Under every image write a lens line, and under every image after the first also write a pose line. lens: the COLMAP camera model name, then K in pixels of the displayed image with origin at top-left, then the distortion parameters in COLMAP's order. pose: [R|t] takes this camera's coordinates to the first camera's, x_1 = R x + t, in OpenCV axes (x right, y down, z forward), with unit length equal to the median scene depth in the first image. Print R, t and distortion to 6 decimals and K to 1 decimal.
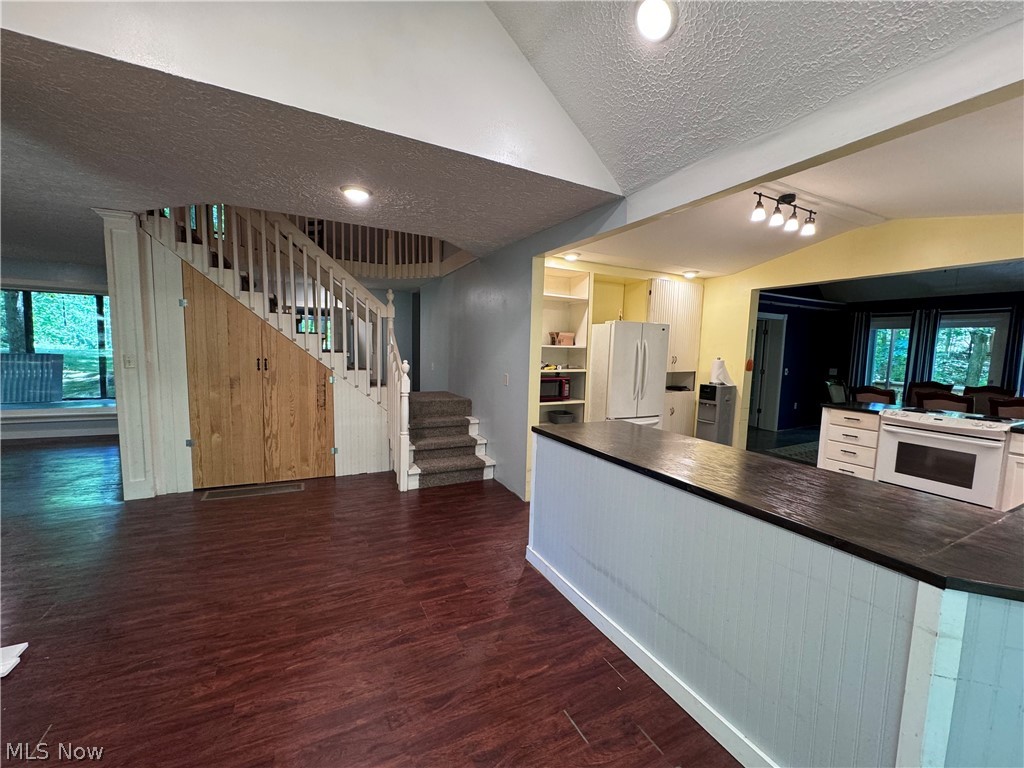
lens RADIAL K [[407.5, 0, 511.5], [0, 407.5, 381.7], [0, 0, 1]] dist [-0.000869, 0.000096]
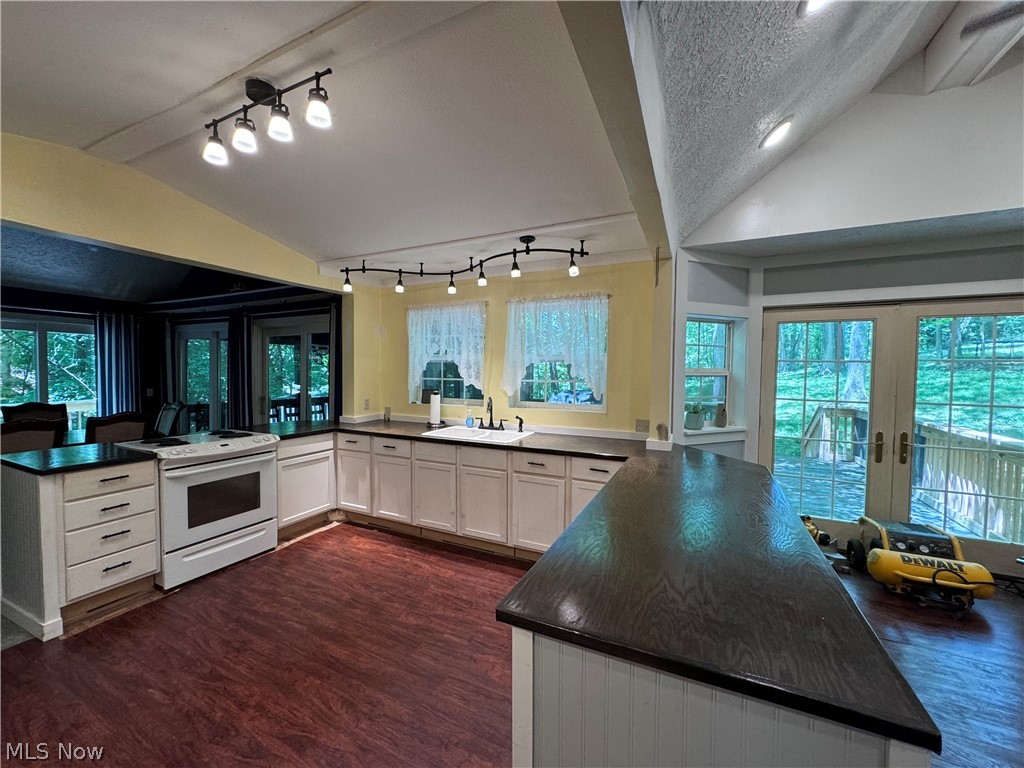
lens RADIAL K [[407.5, 0, 511.5], [0, 407.5, 381.7], [0, 0, 1]] dist [-0.000869, 0.000096]
pose [[-0.598197, -0.058597, 0.799204, 0.021777], [0.041054, 0.993772, 0.103591, -0.107989], [-0.800297, 0.094778, -0.592066, 1.072834]]
